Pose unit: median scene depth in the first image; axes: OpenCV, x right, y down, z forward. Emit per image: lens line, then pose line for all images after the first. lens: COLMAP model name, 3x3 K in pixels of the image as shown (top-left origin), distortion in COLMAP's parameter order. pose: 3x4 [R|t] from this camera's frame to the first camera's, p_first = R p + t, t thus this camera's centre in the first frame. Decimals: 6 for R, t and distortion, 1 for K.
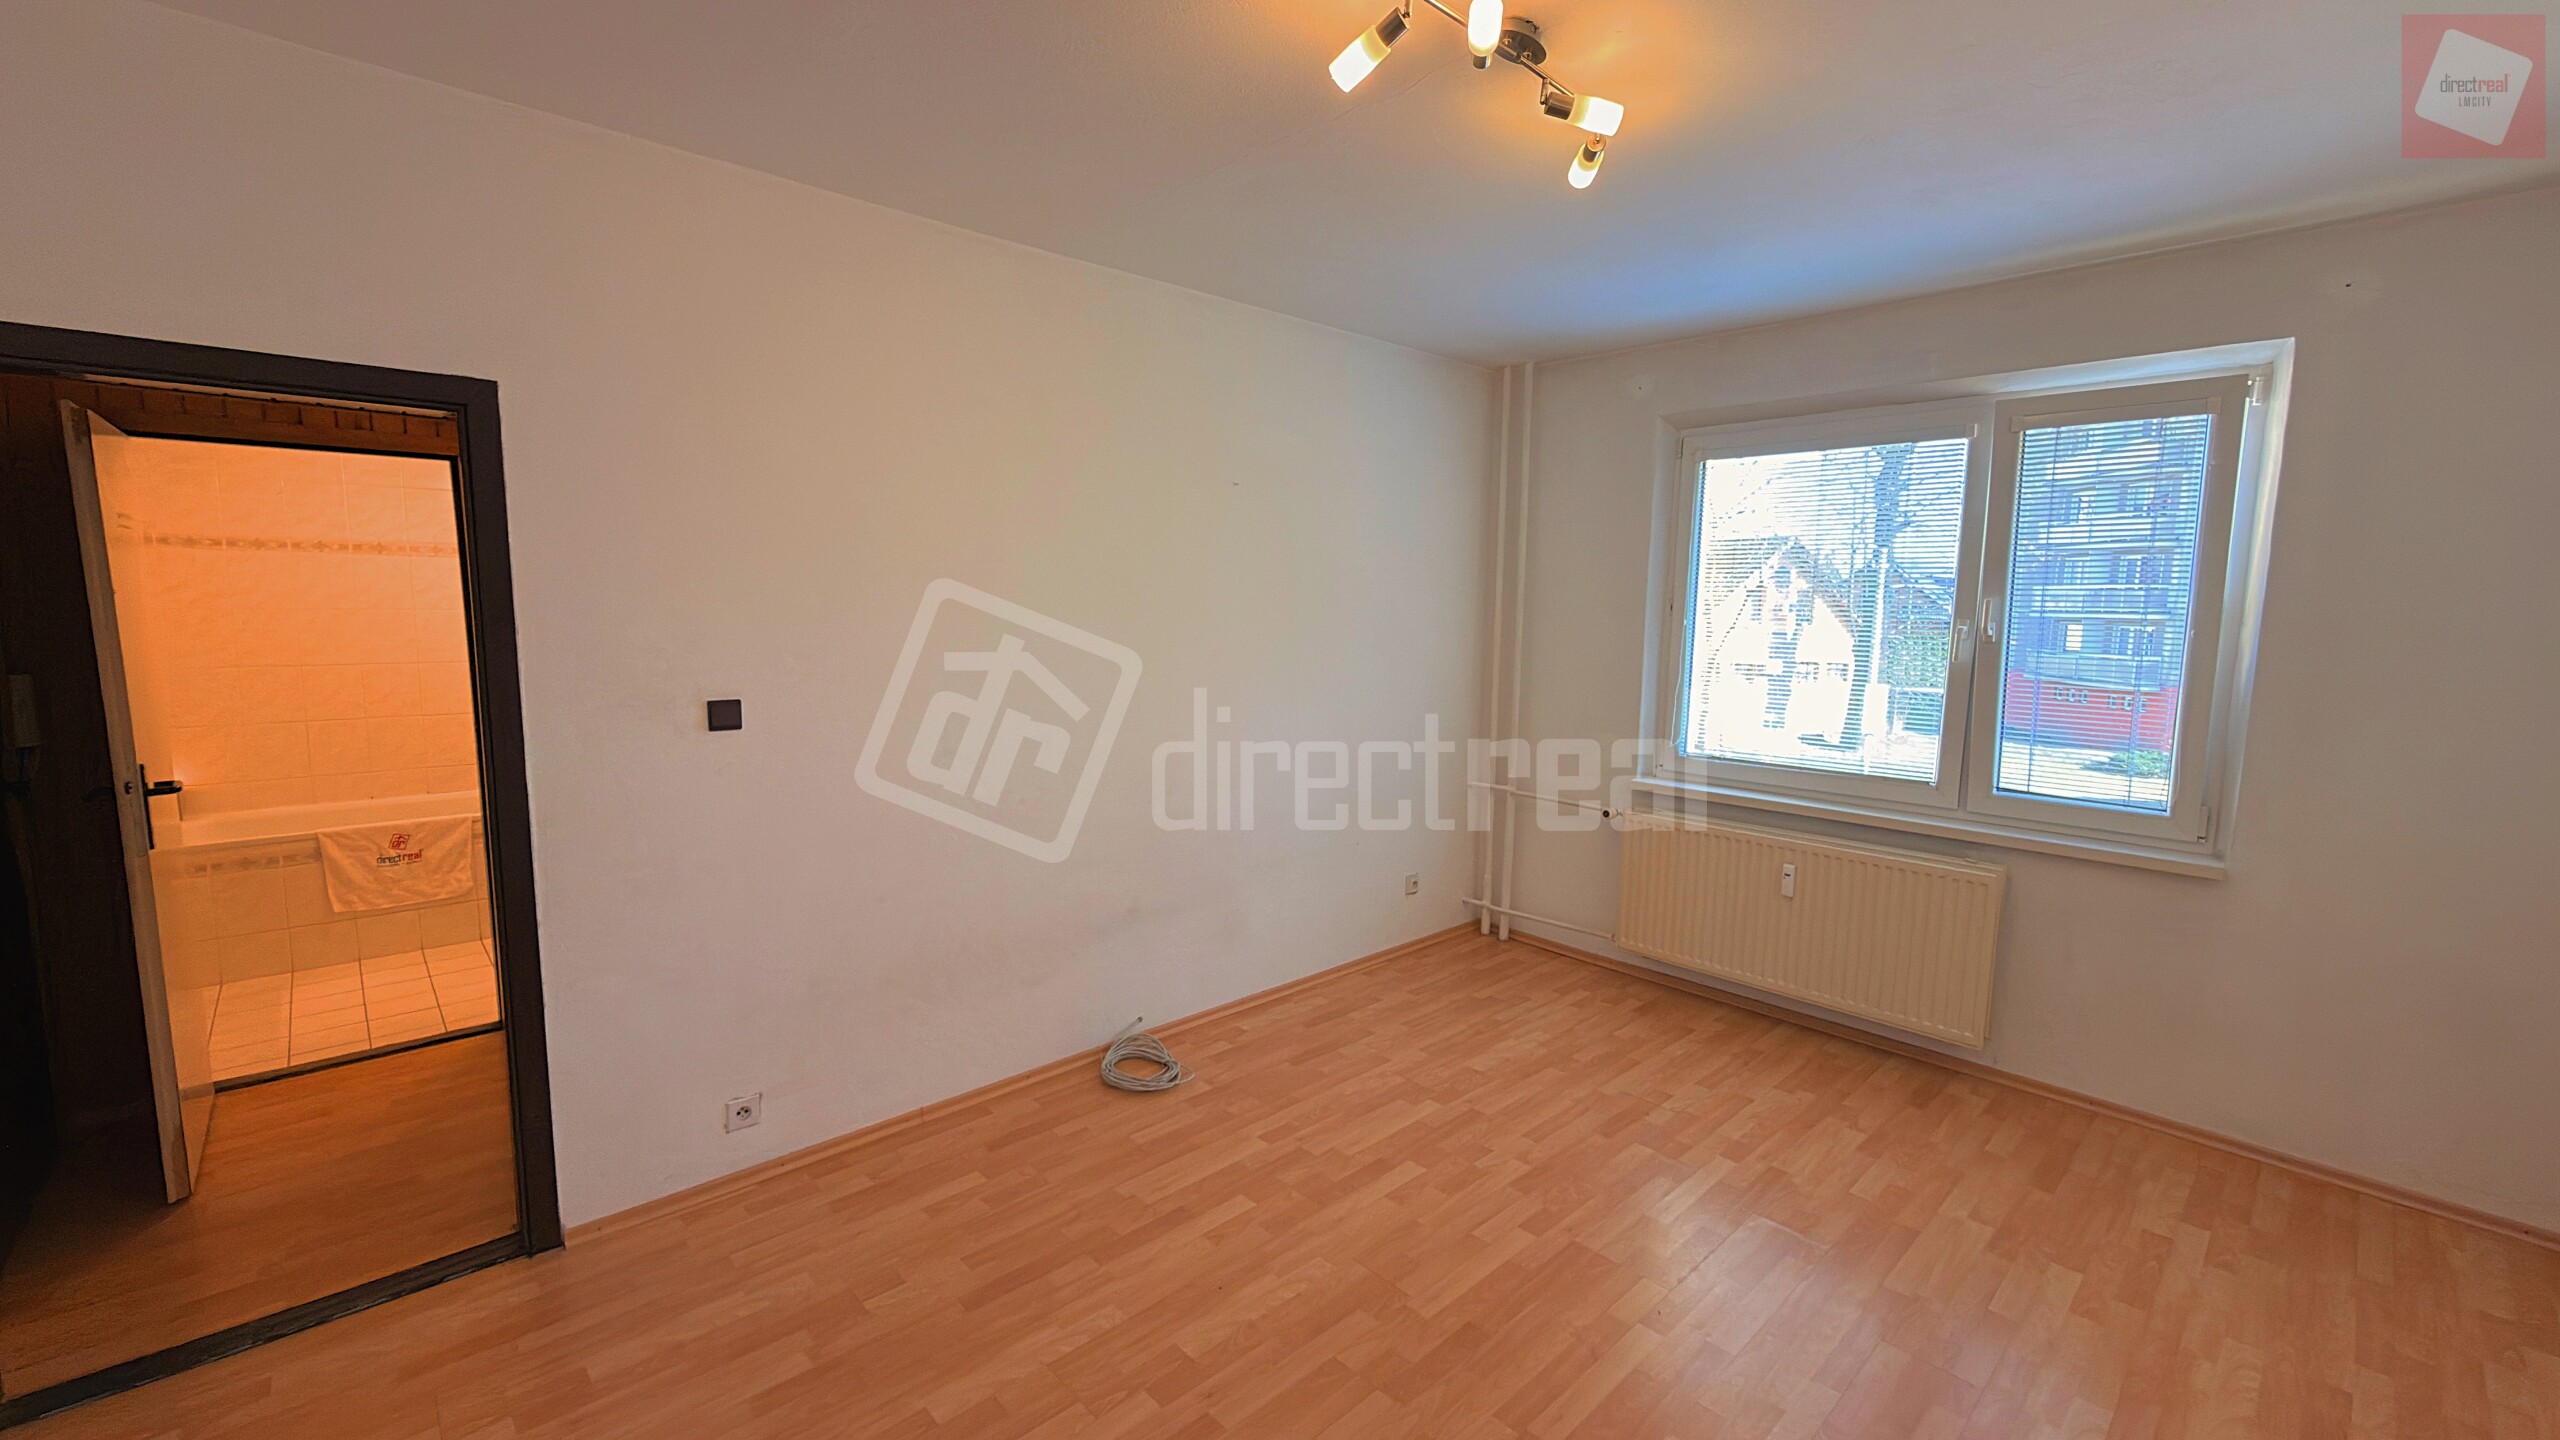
lens RADIAL K [[1027.6, 0, 1284.0], [0, 1027.6, 713.6], [0, 0, 1]] dist [-0.000045, -0.000167]
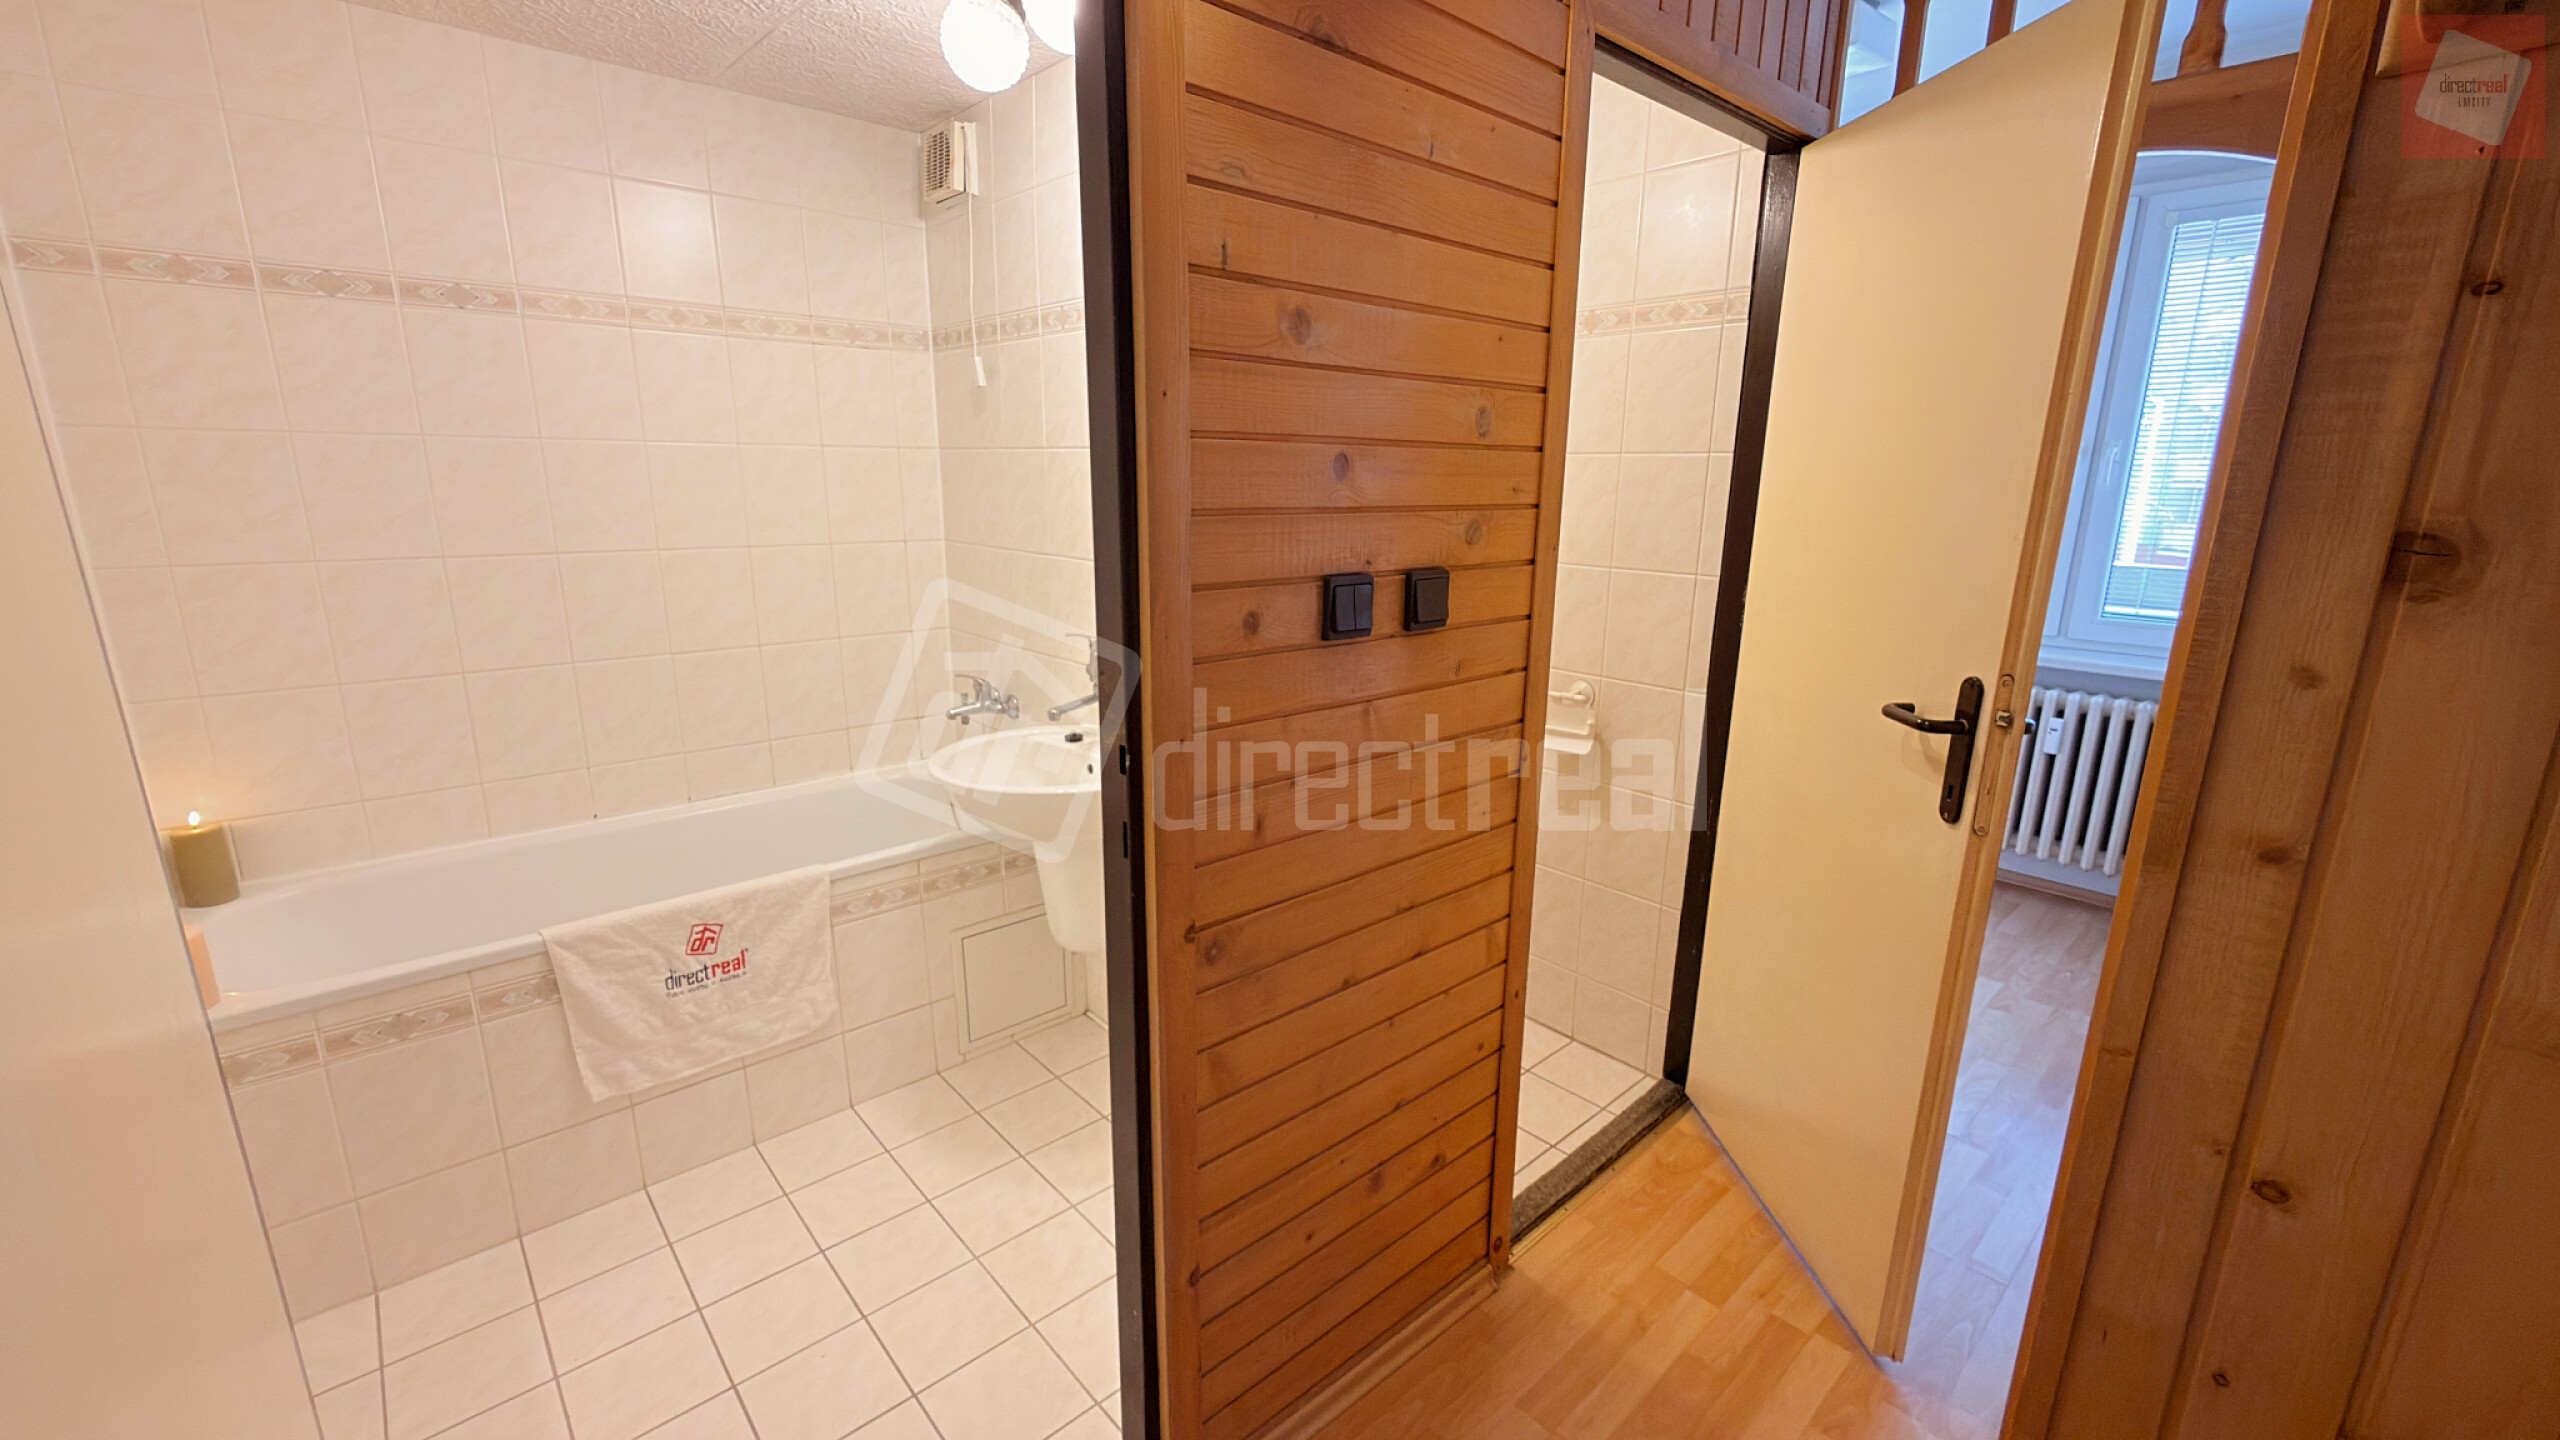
lens RADIAL K [[1027.6, 0, 1284.0], [0, 1027.6, 713.6], [0, 0, 1]] dist [-0.000045, -0.000167]
pose [[0.999892, -0.001437, -0.014656, -0.596175], [0.003116, 0.993336, 0.115210, -0.030365], [0.014393, -0.115243, 0.993233, 0.557442]]
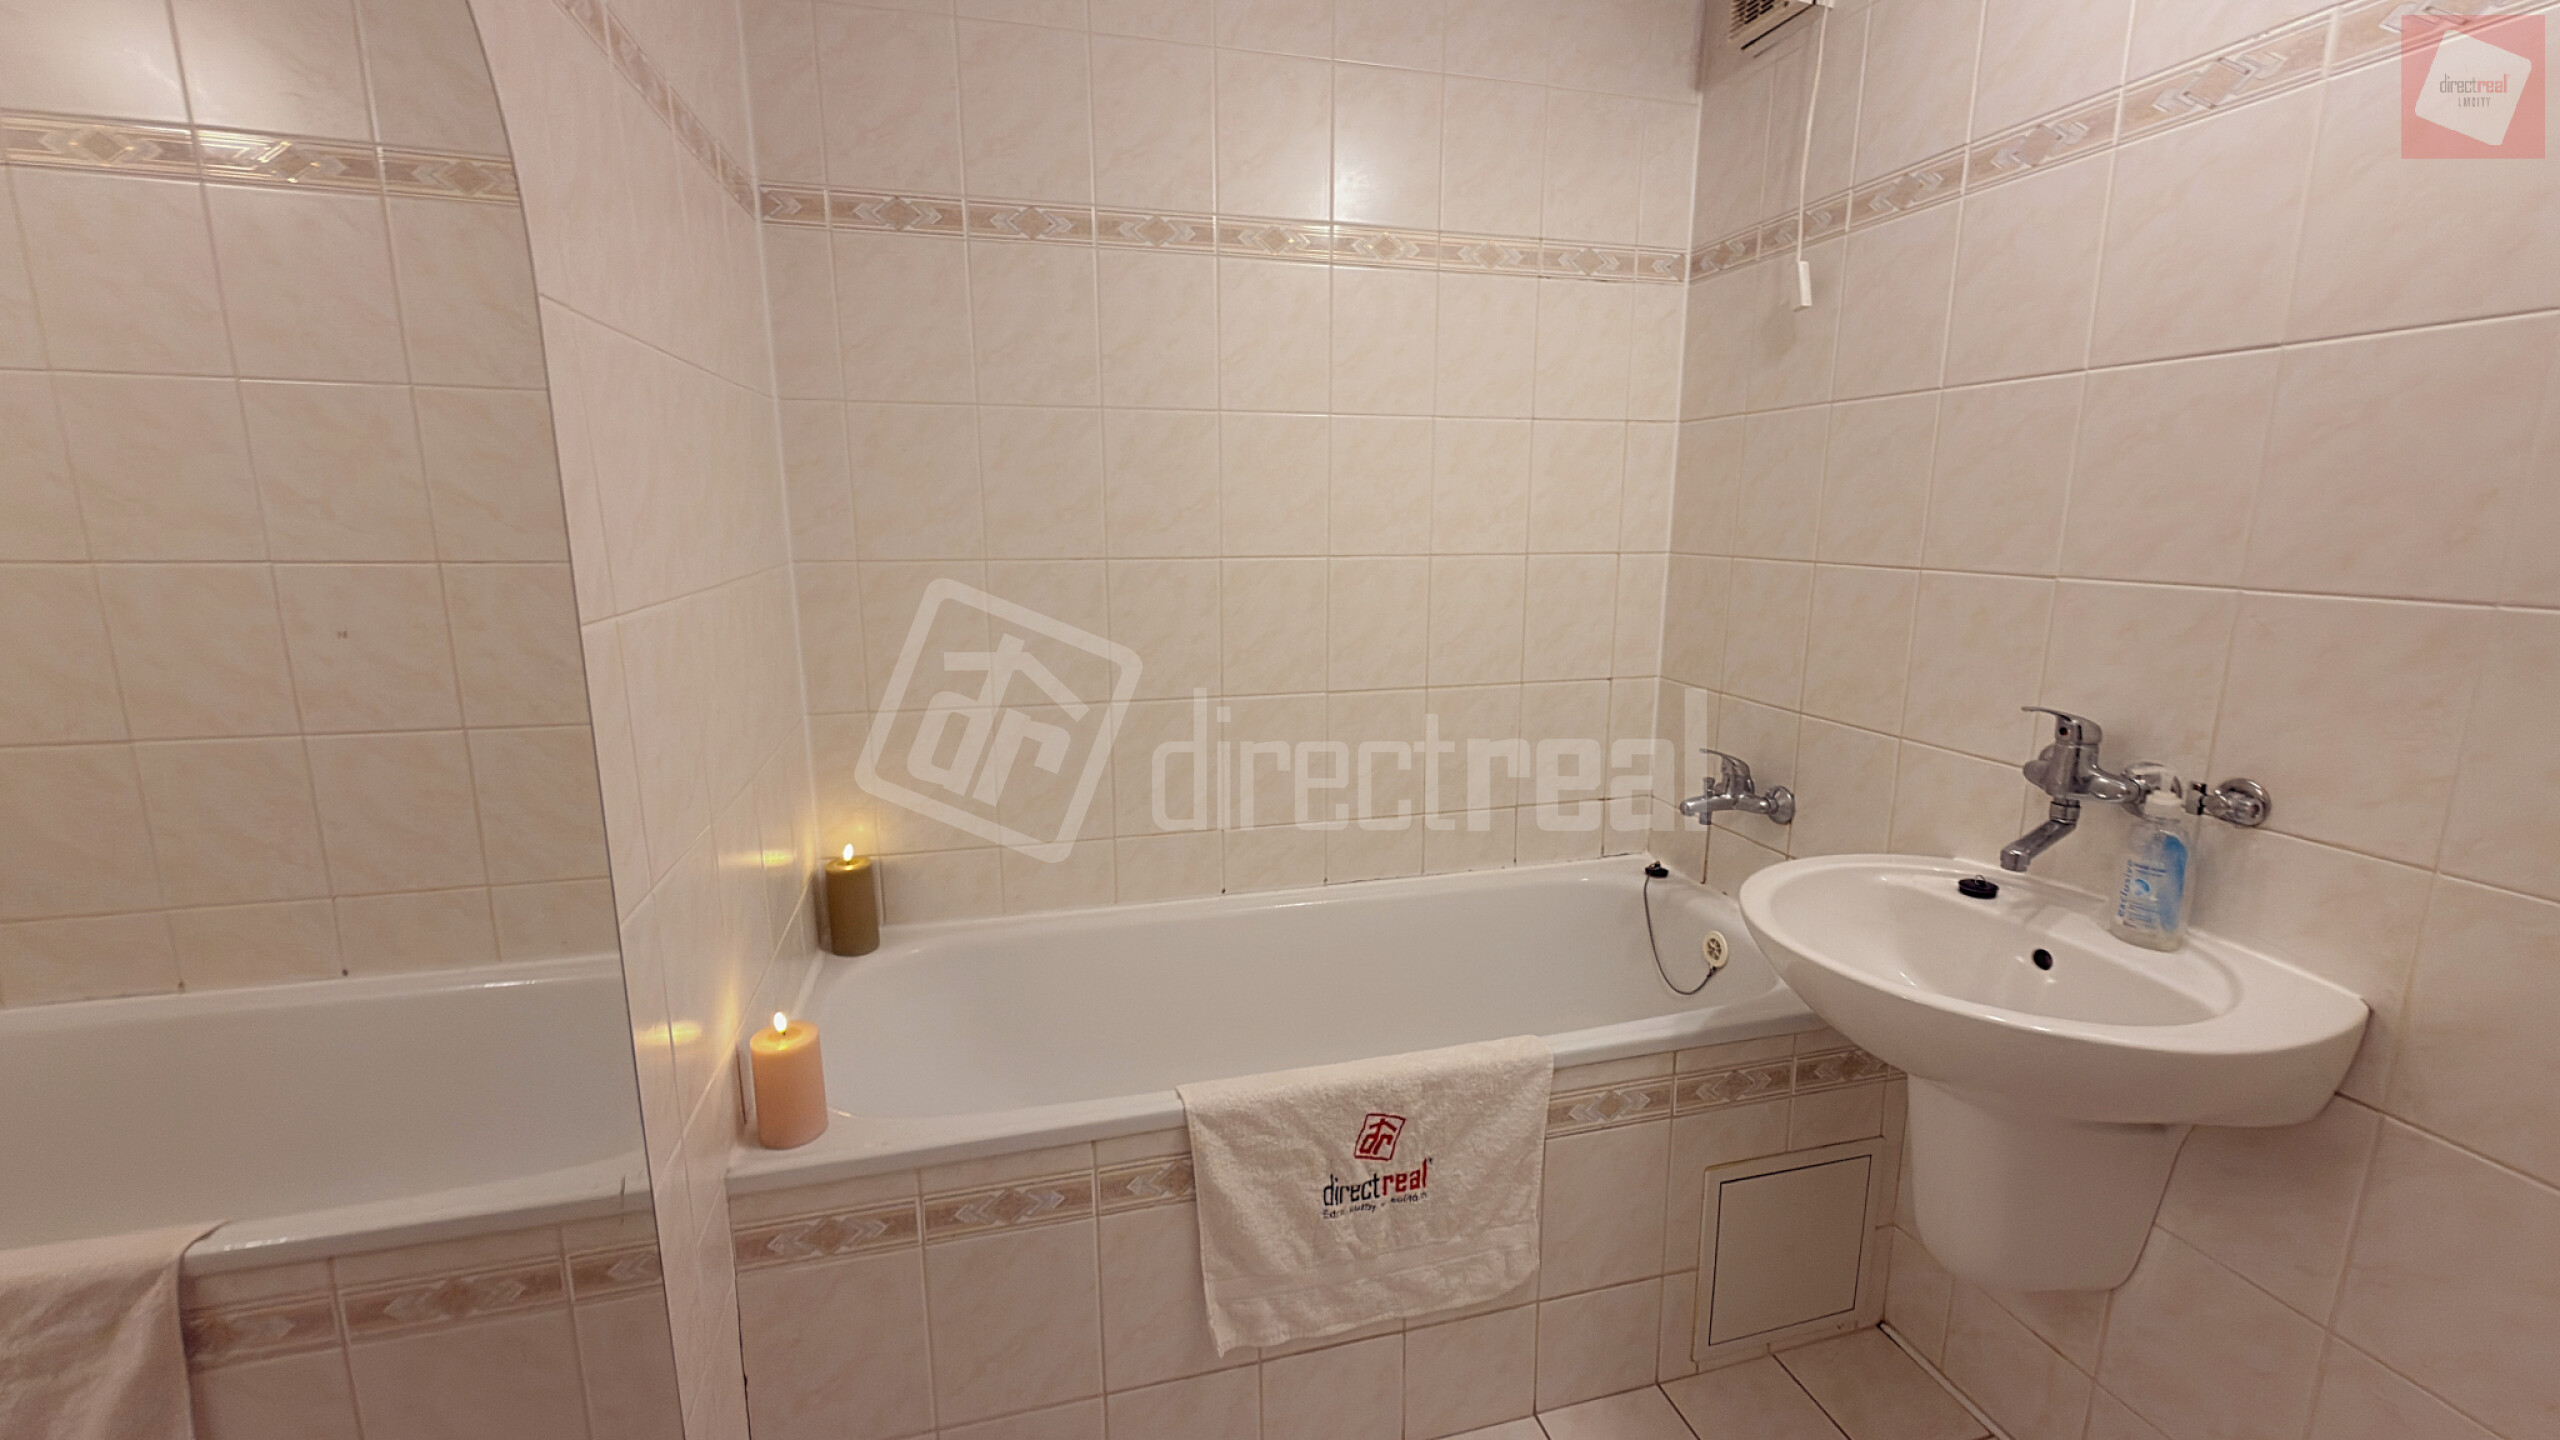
lens RADIAL K [[1027.6, 0, 1284.0], [0, 1027.6, 713.6], [0, 0, 1]] dist [-0.000045, -0.000167]
pose [[0.883108, 0.072639, -0.463512, -0.760659], [-0.039368, 0.995931, 0.081070, -0.024081], [0.467515, -0.053346, 0.882374, 0.731470]]
